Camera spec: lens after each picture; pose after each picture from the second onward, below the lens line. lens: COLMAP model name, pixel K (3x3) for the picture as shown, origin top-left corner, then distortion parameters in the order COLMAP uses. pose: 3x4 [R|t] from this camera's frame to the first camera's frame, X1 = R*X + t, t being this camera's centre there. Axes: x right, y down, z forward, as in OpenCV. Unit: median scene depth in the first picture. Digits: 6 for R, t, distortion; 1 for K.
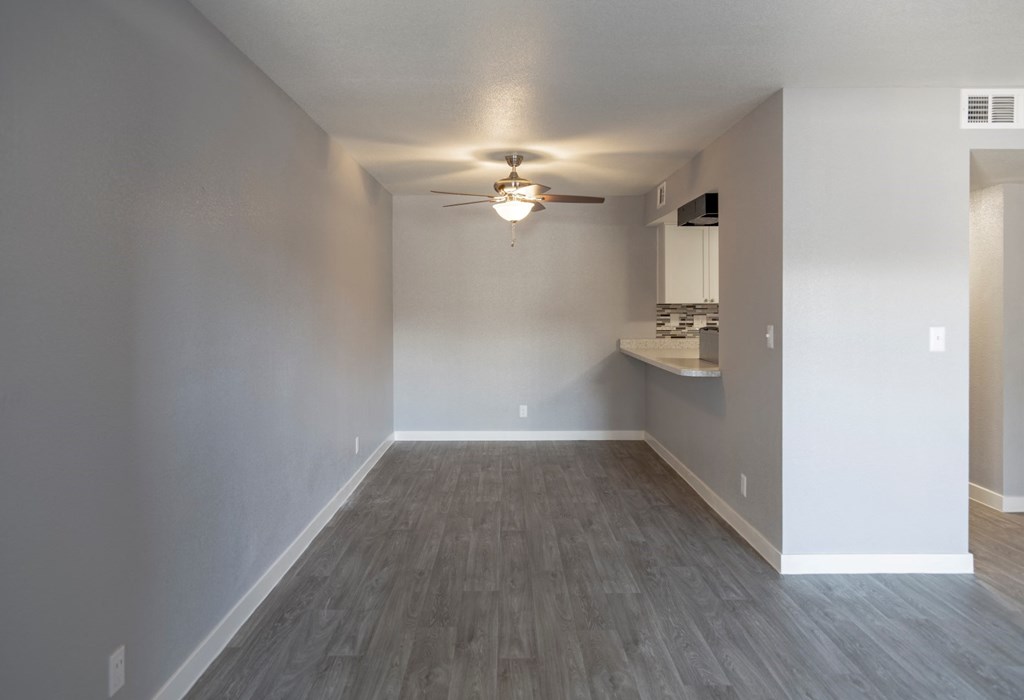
lens RADIAL K [[700.9, 0, 511.8], [0, 700.9, 312.0], [0, 0, 1]] dist [-0.003552, -0.003220]
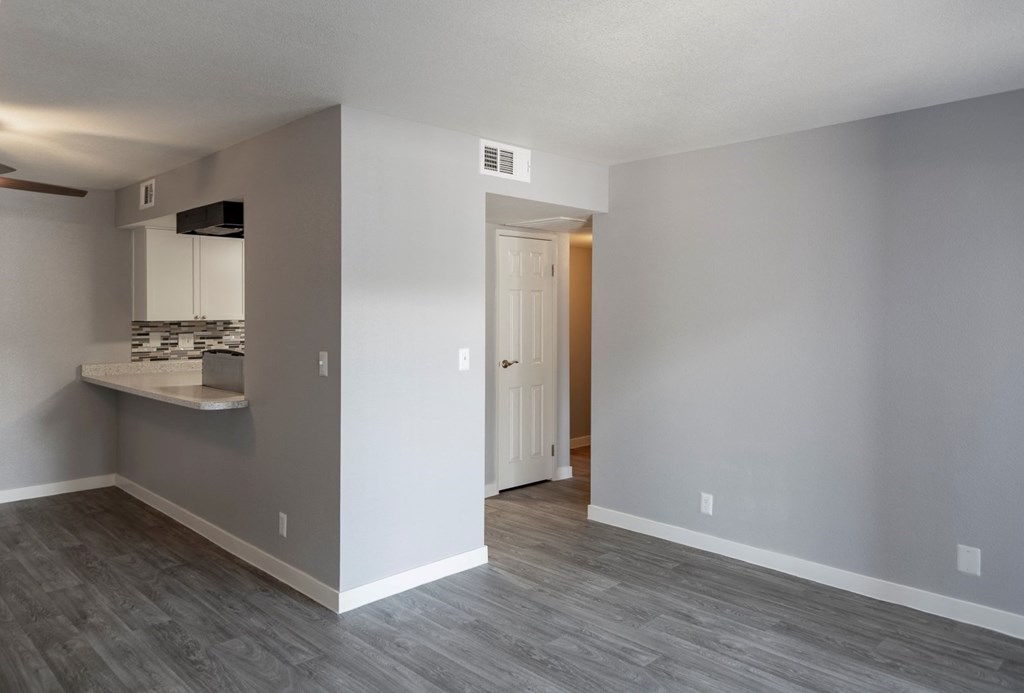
lens RADIAL K [[696.0, 0, 513.1], [0, 696.0, 313.1], [0, 0, 1]] dist [0.010305, -0.000008]
pose [[0.711823, 0.001972, 0.702356, -0.100880], [0.004143, 0.999967, -0.007006, -0.023649], [-0.702346, 0.007897, 0.711792, 0.138766]]
